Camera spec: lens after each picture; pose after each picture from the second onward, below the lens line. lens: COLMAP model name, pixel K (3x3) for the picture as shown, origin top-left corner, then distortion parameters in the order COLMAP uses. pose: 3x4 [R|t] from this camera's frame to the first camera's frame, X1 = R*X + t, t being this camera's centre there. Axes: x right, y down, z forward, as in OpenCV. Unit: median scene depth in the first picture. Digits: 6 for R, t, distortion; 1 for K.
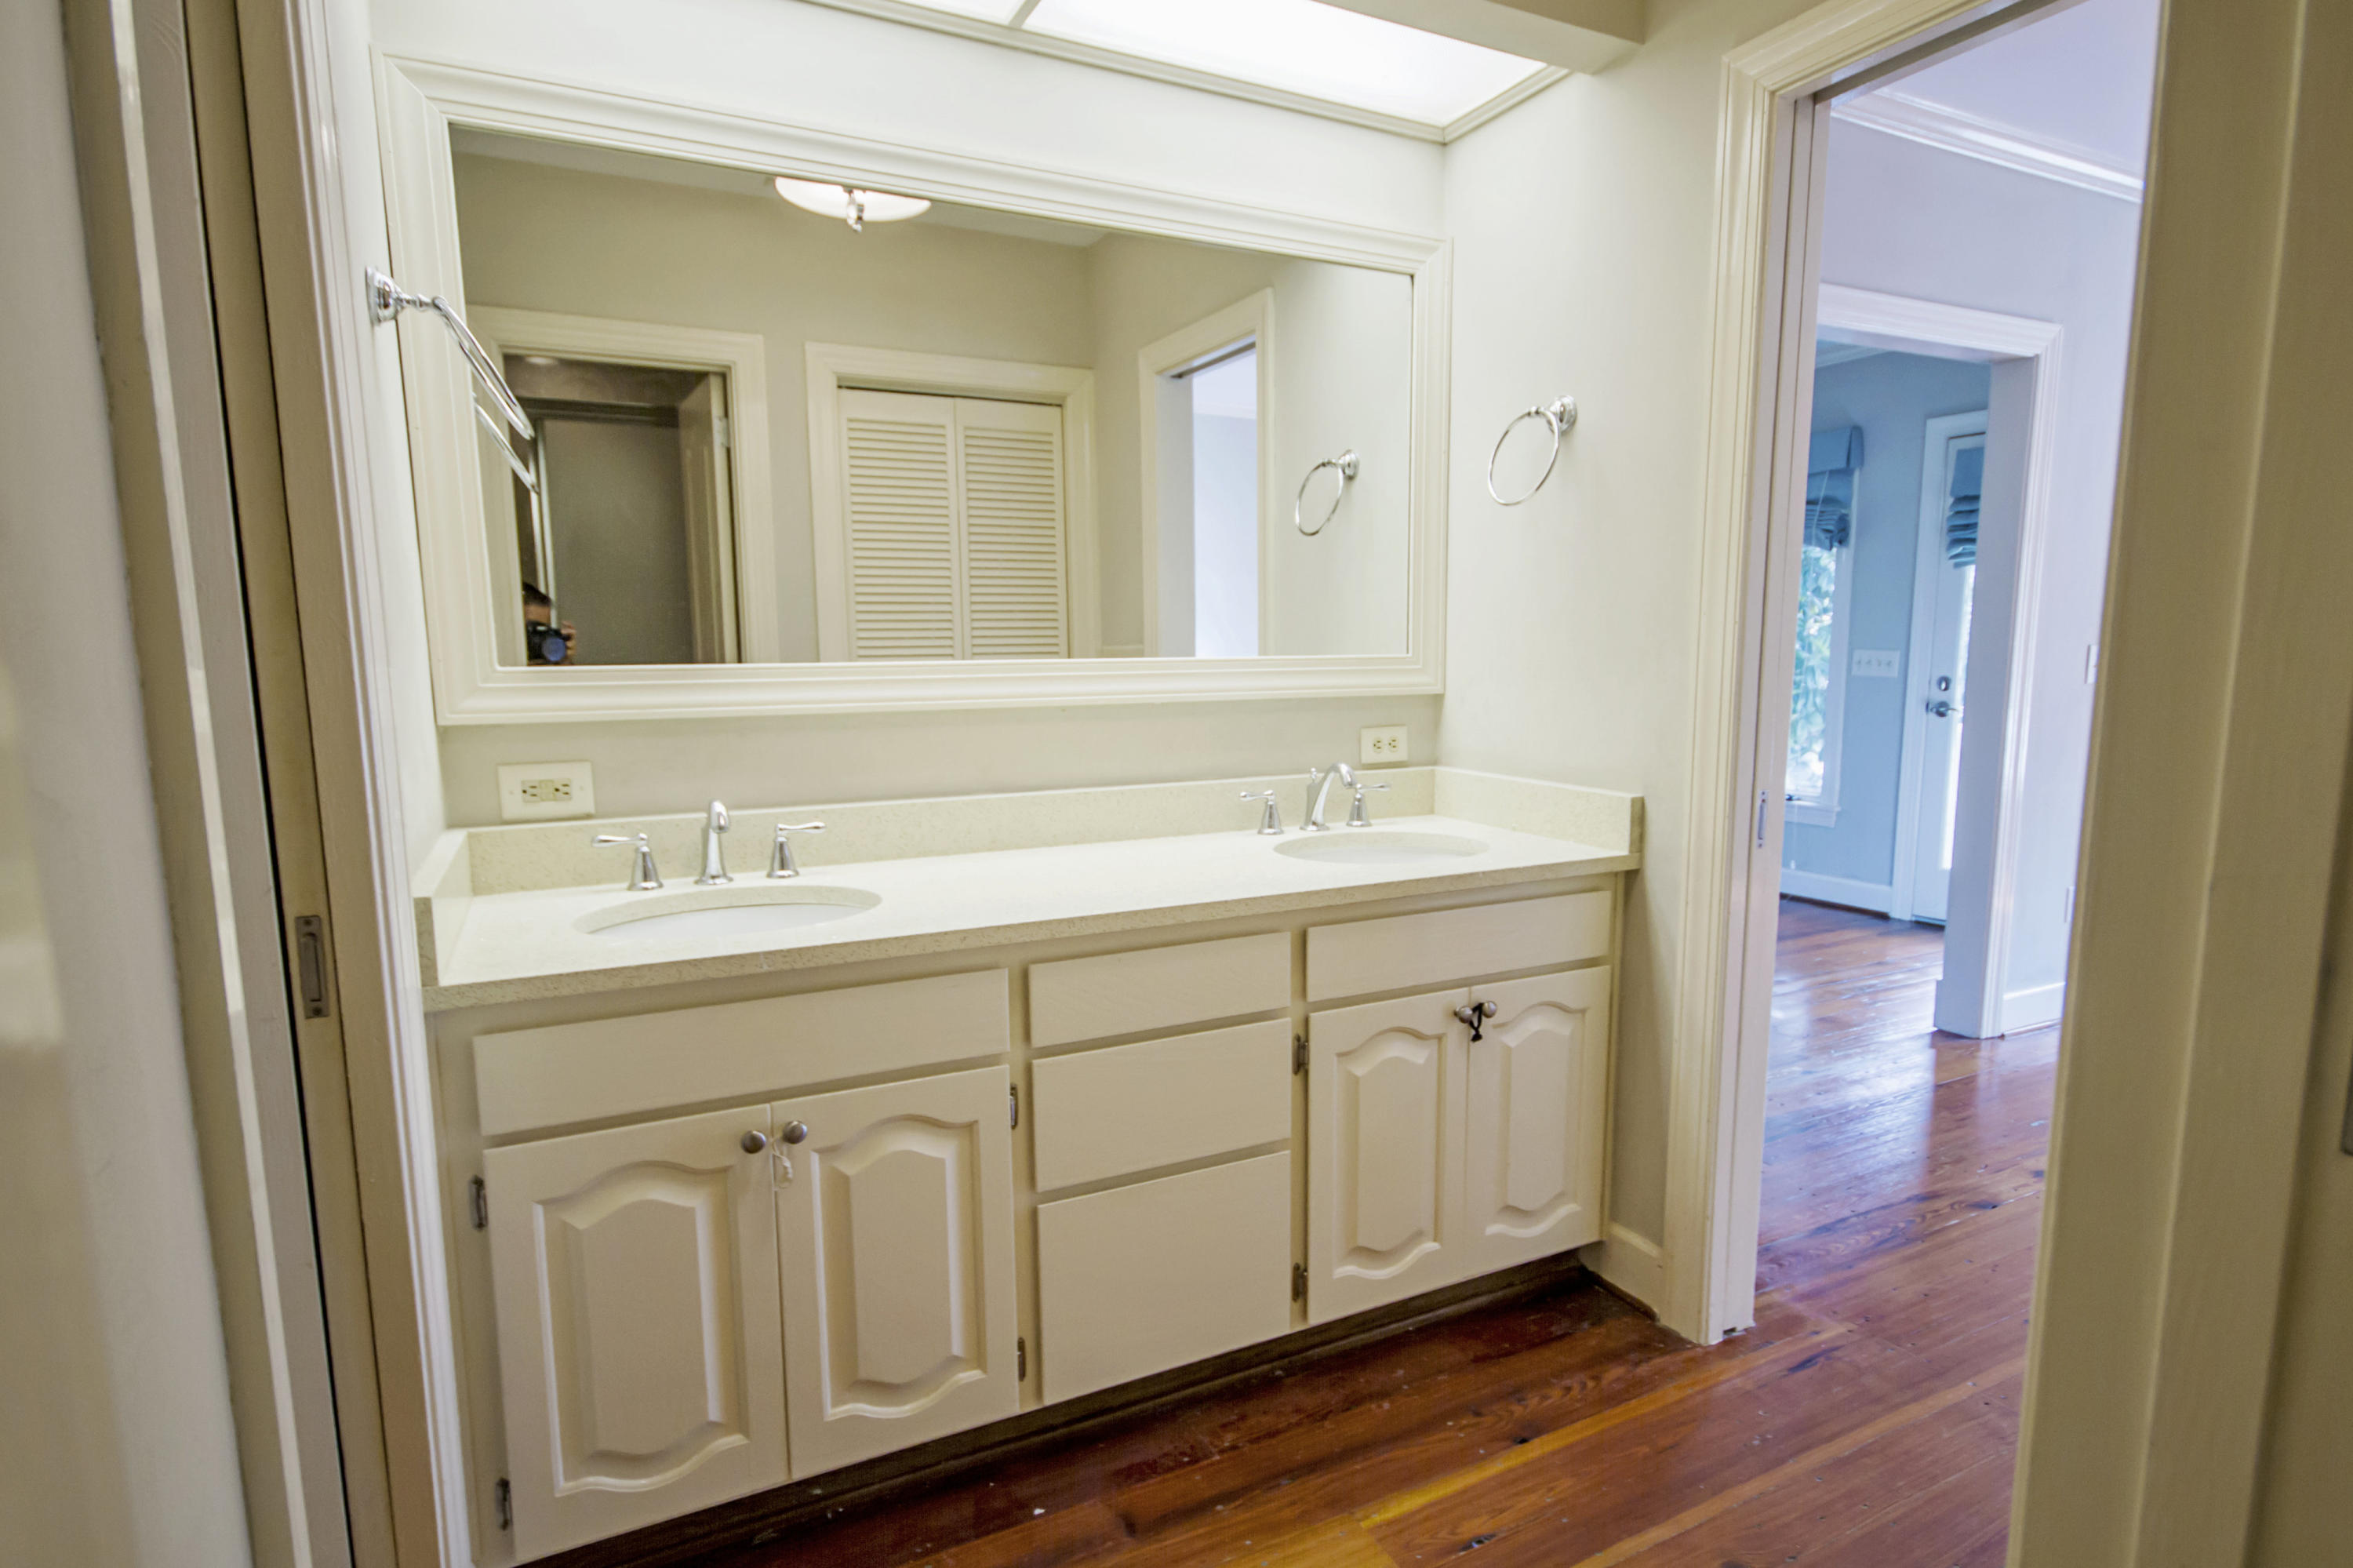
lens RADIAL K [[1159.2, 0, 1172.7], [0, 1159.2, 785.6], [0, 0, 1]] dist [0.000121, -0.001190]
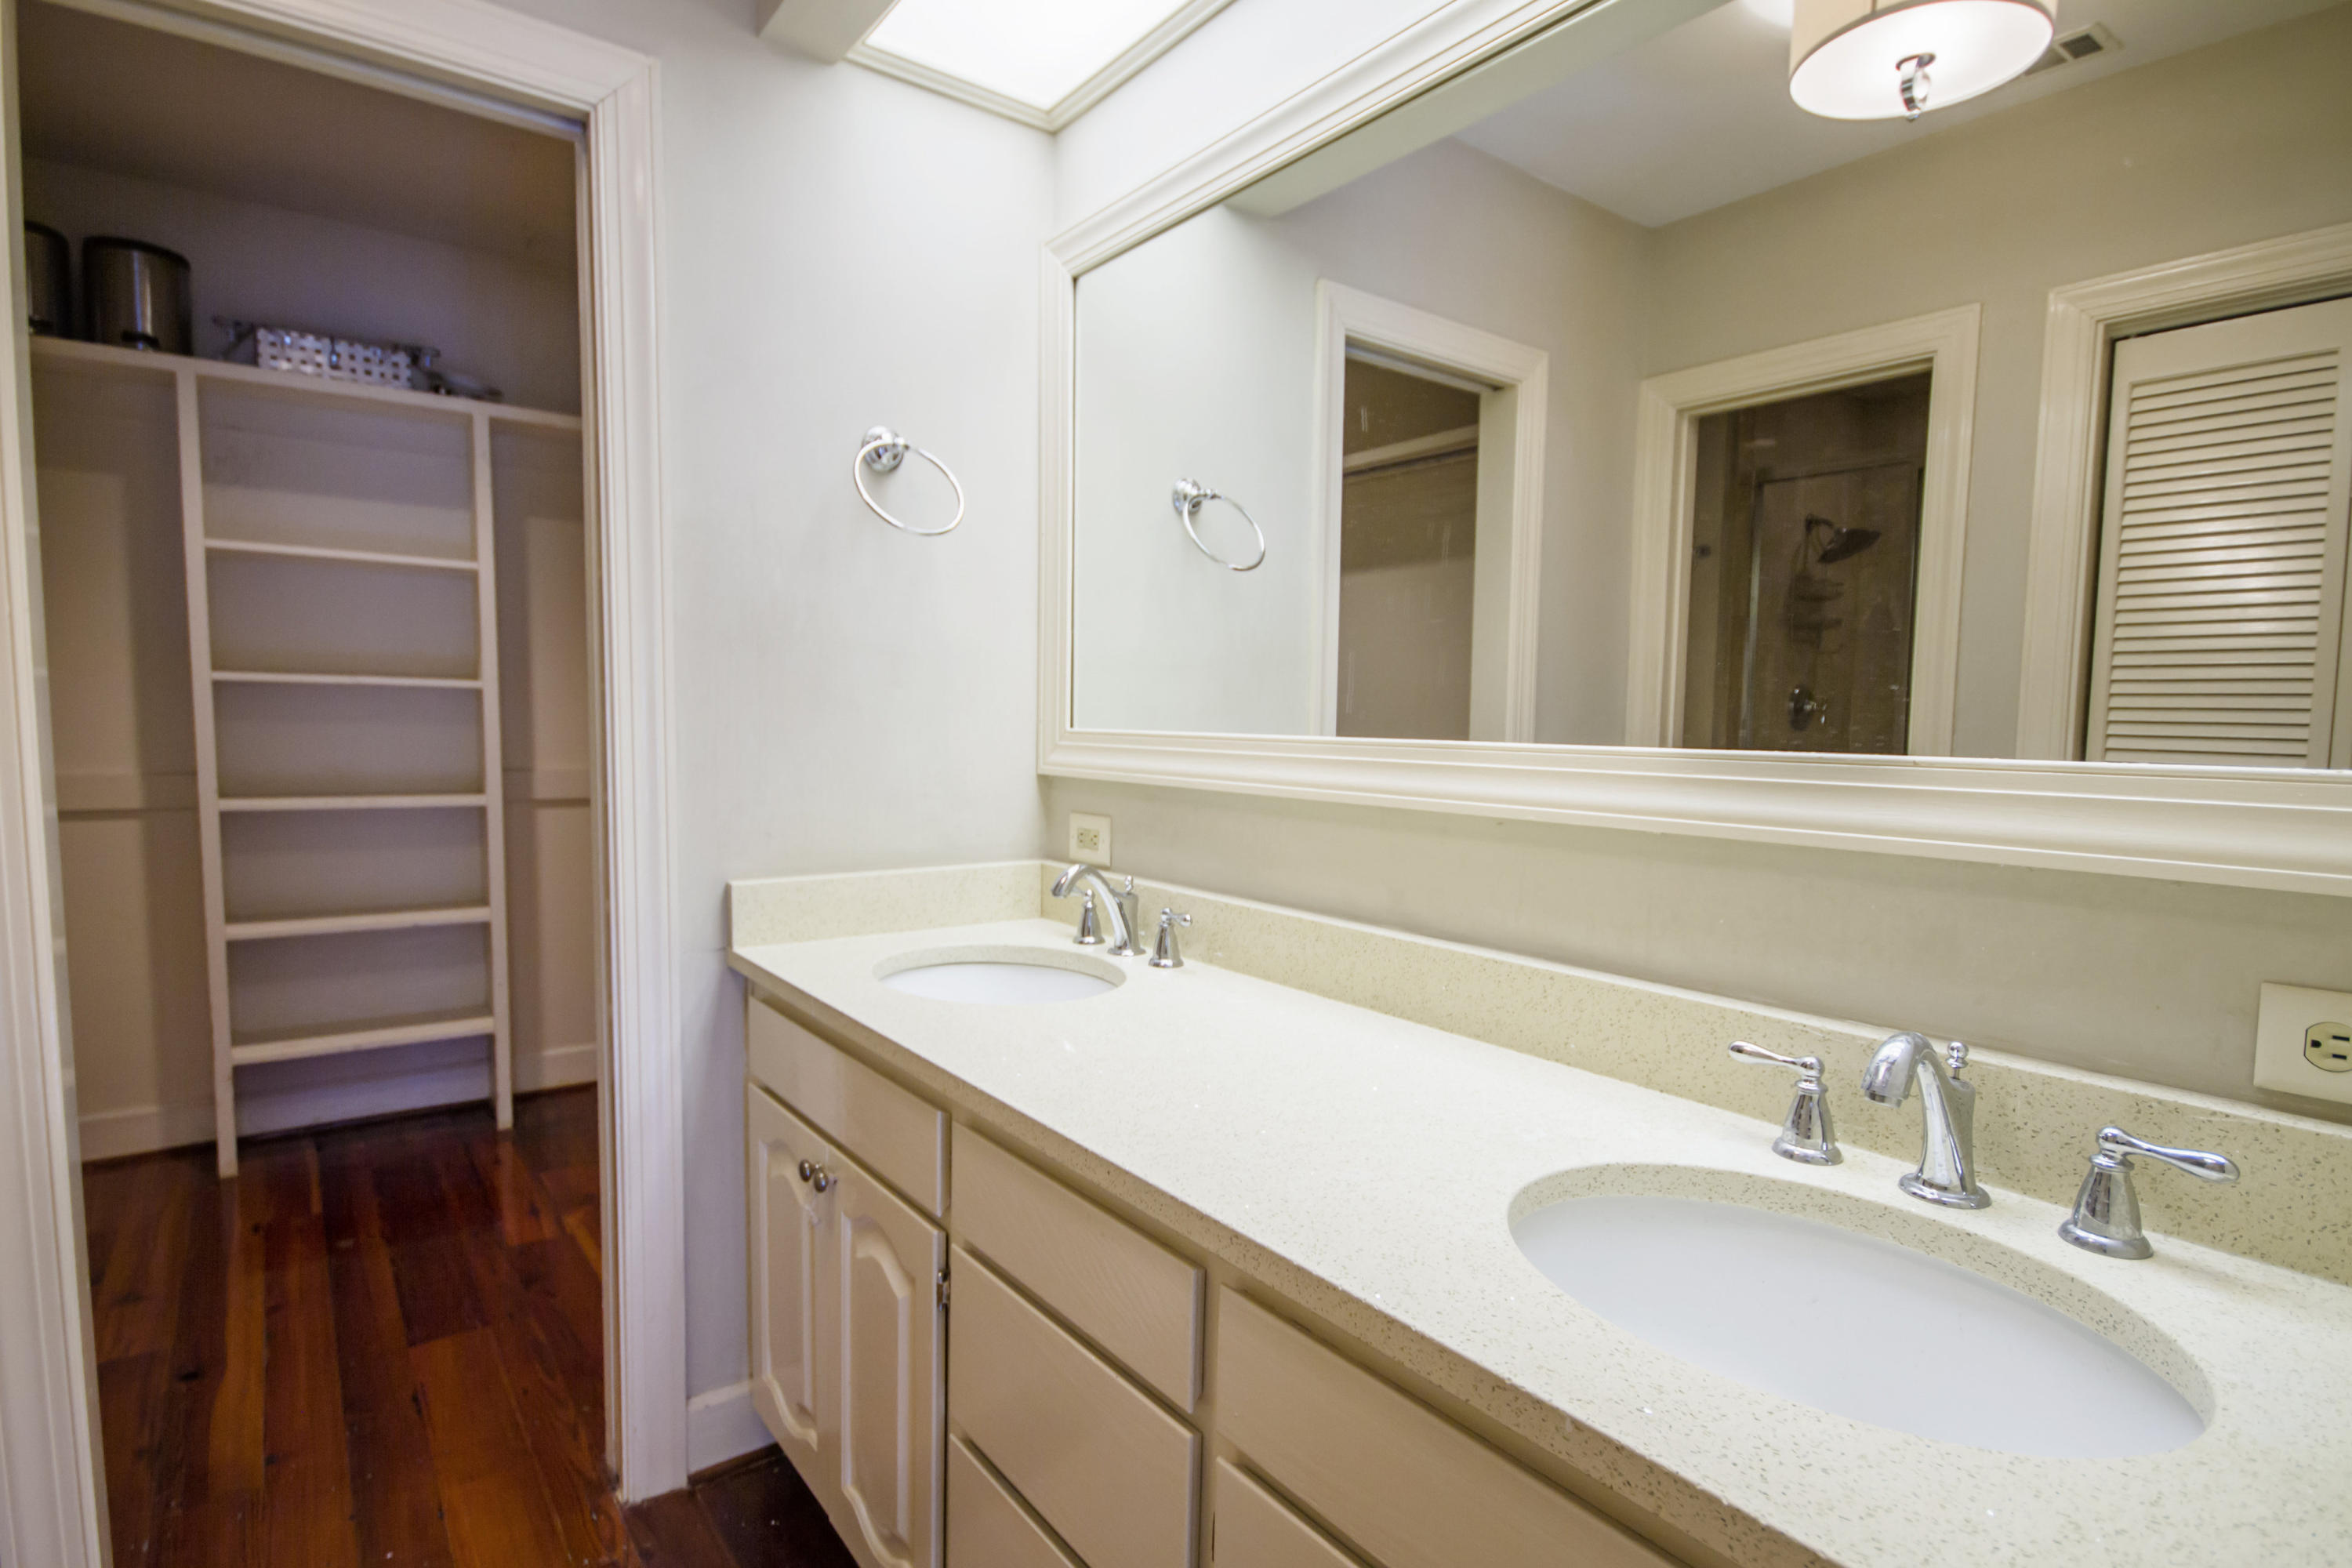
lens RADIAL K [[1158.7, 0, 1175.8], [0, 1158.7, 808.9], [0, 0, 1]] dist [0.000121, -0.001190]
pose [[0.215263, 0.085305, -0.972823, 0.485424], [-0.140465, 0.988523, 0.055600, -0.085044], [0.966401, 0.124679, 0.224774, 0.710774]]
